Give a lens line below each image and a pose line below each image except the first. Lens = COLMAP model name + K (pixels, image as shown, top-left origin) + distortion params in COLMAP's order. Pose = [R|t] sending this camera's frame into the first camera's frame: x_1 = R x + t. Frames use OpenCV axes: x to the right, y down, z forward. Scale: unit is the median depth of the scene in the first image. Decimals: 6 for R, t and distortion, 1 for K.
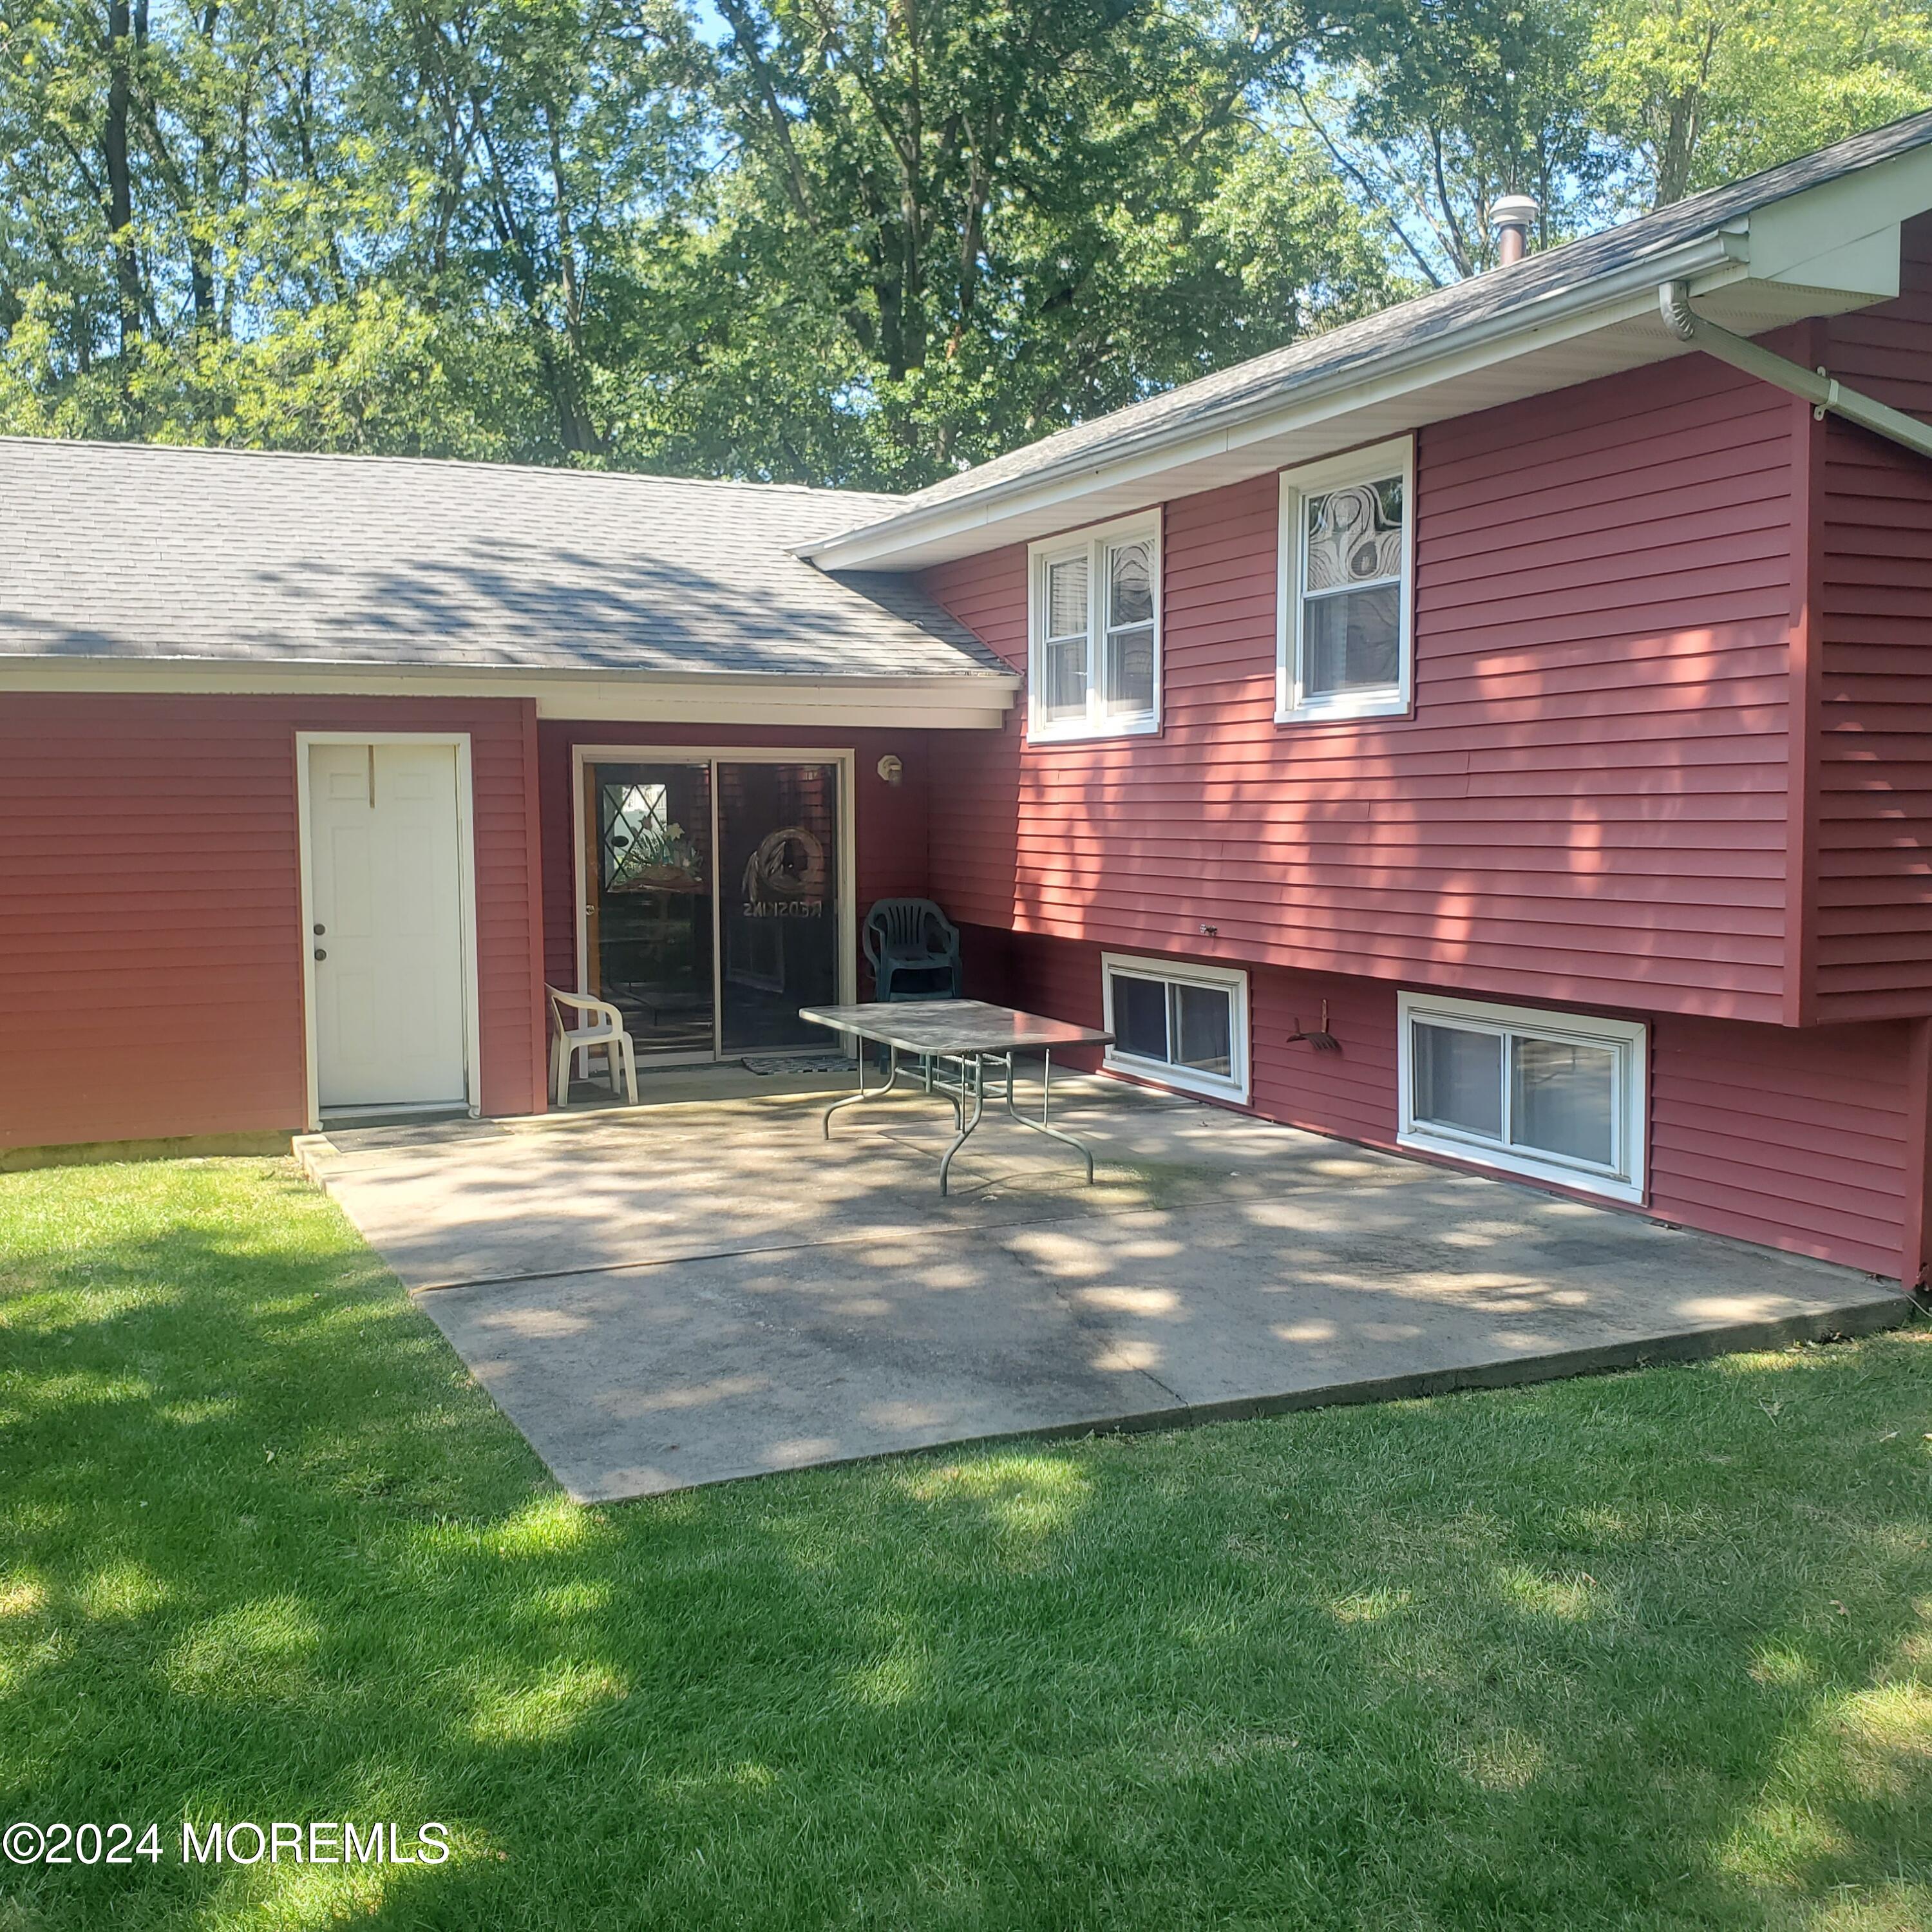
lens RADIAL K [[2013.6, 0, 972.8], [0, 2013.6, 966.0], [0, 0, 1]] dist [0.185791, -0.585287]
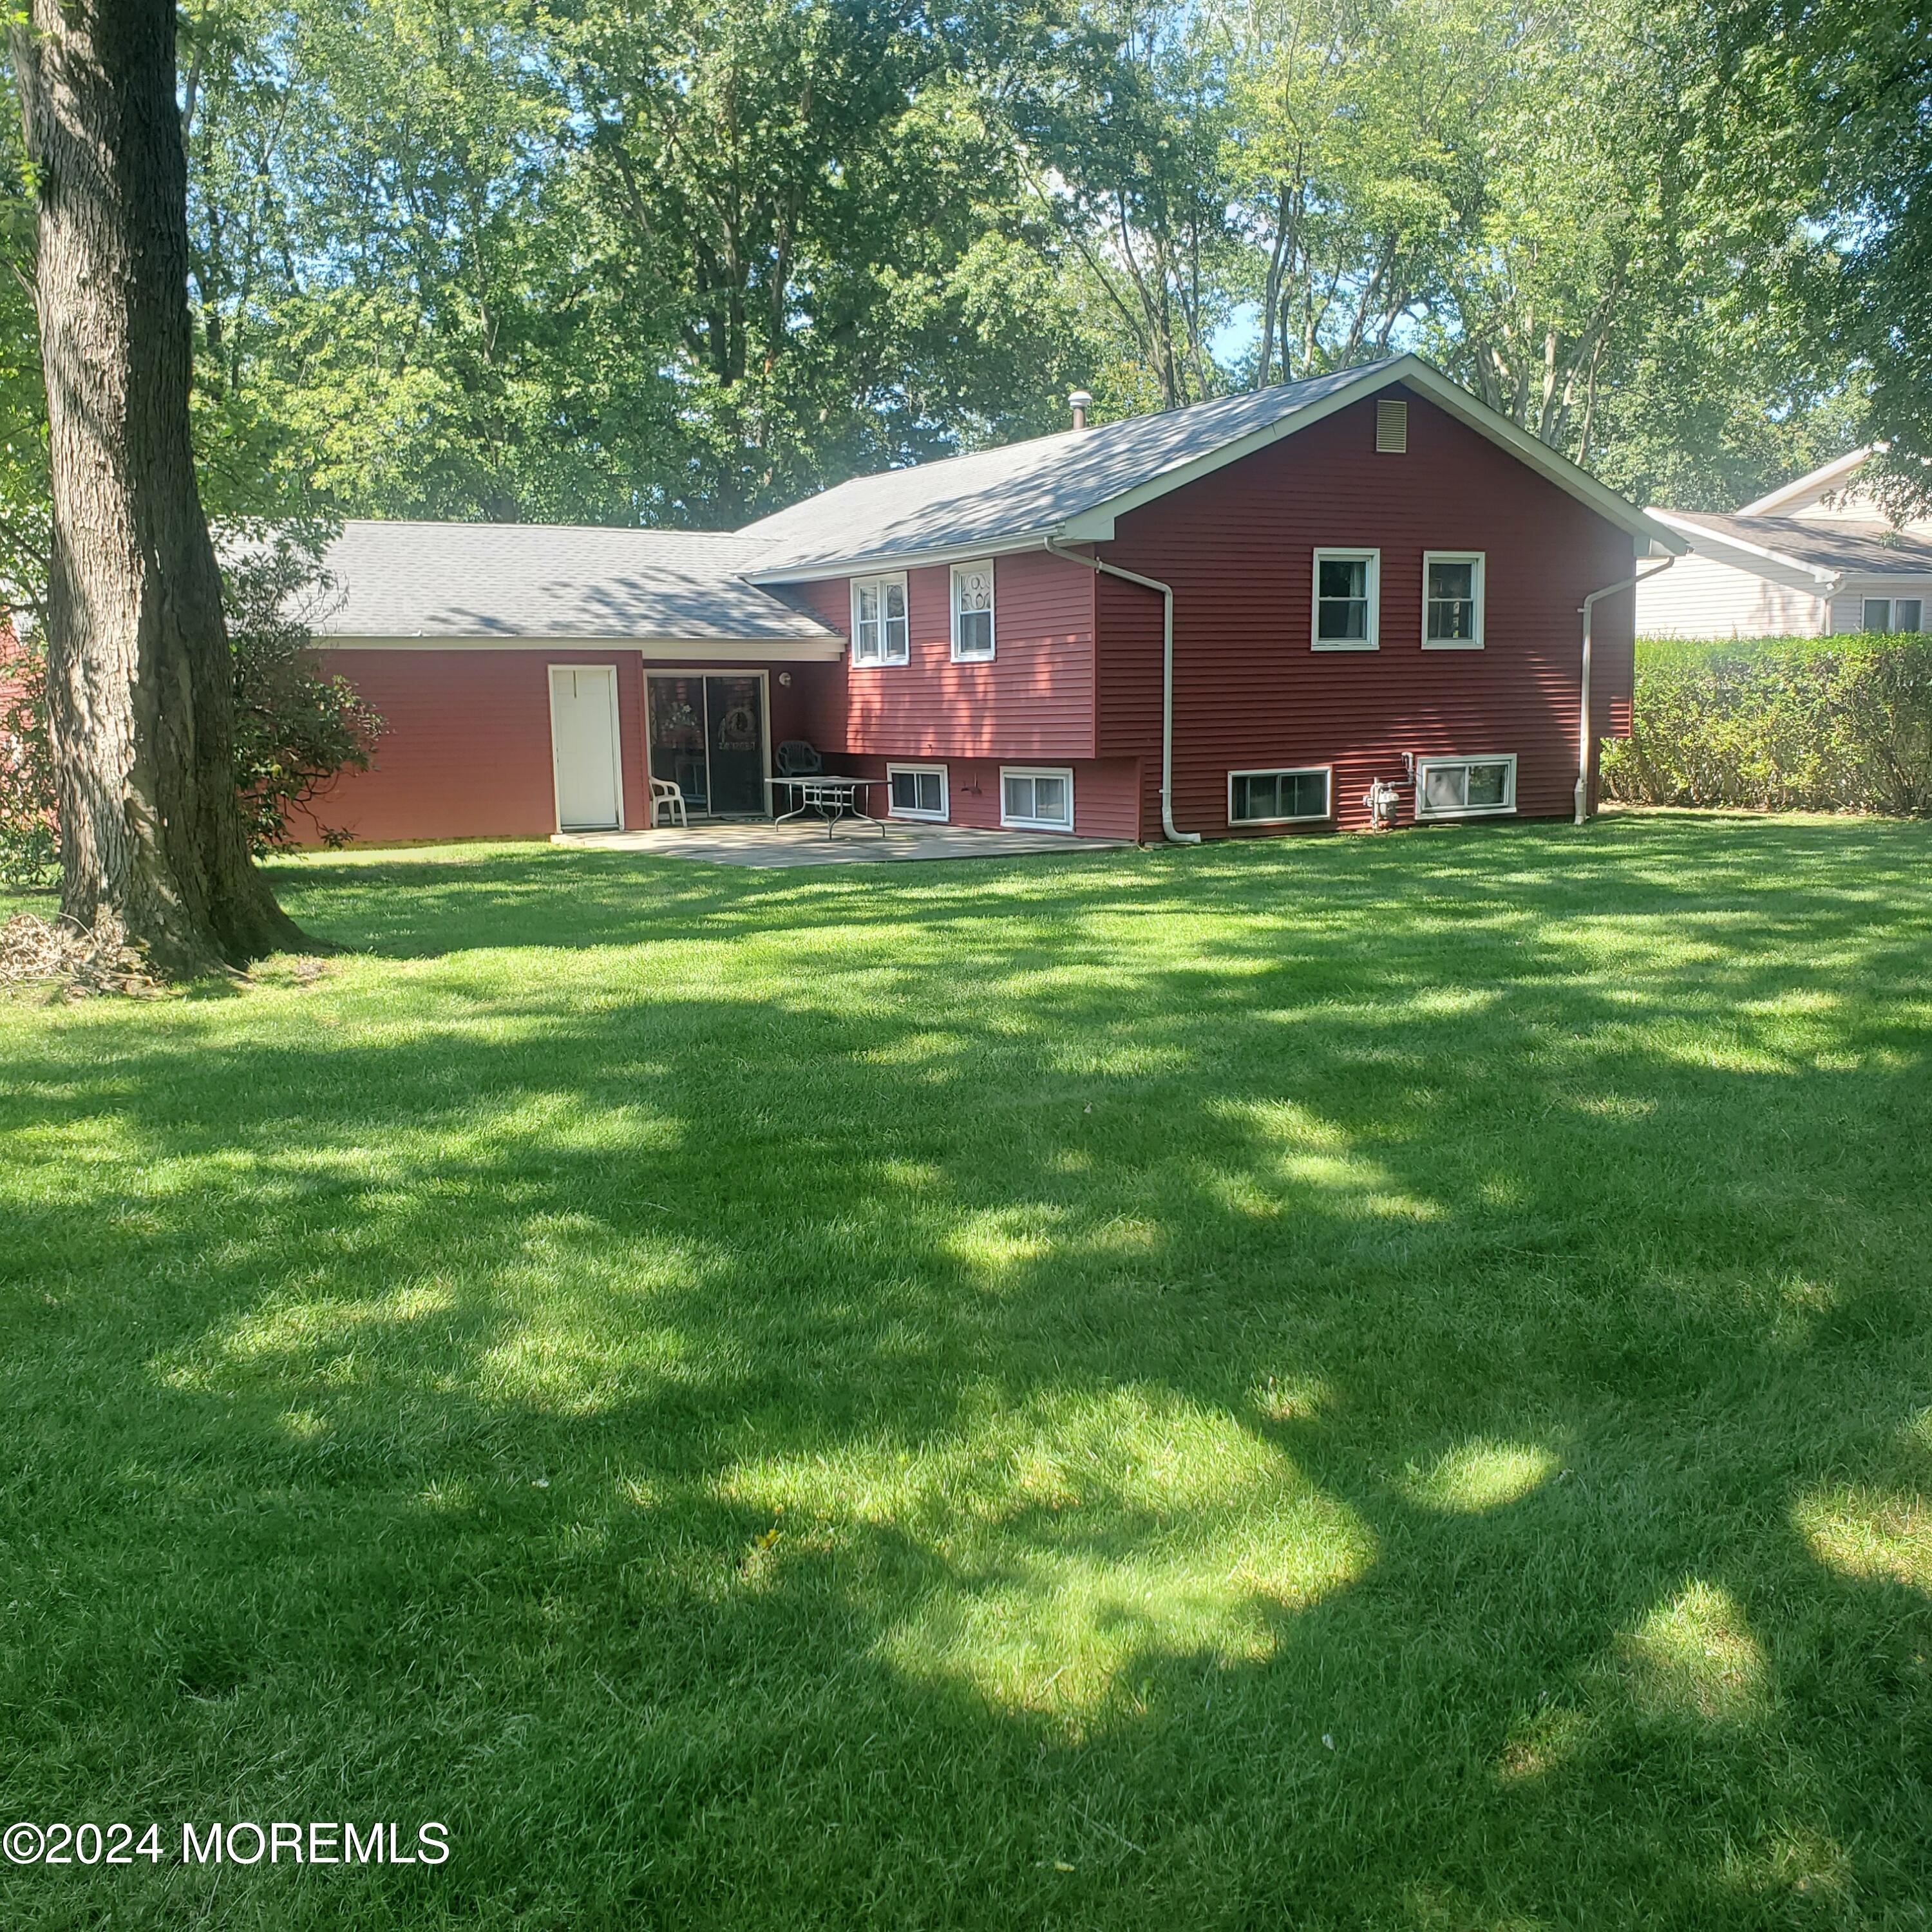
lens RADIAL K [[2013.6, 0, 972.8], [0, 2013.6, 966.0], [0, 0, 1]] dist [0.185791, -0.585287]
pose [[0.994272, -0.021782, 0.104632, -0.076117], [0.016914, 0.998743, 0.047191, 0.109967], [-0.105528, -0.045151, 0.993391, -1.187677]]
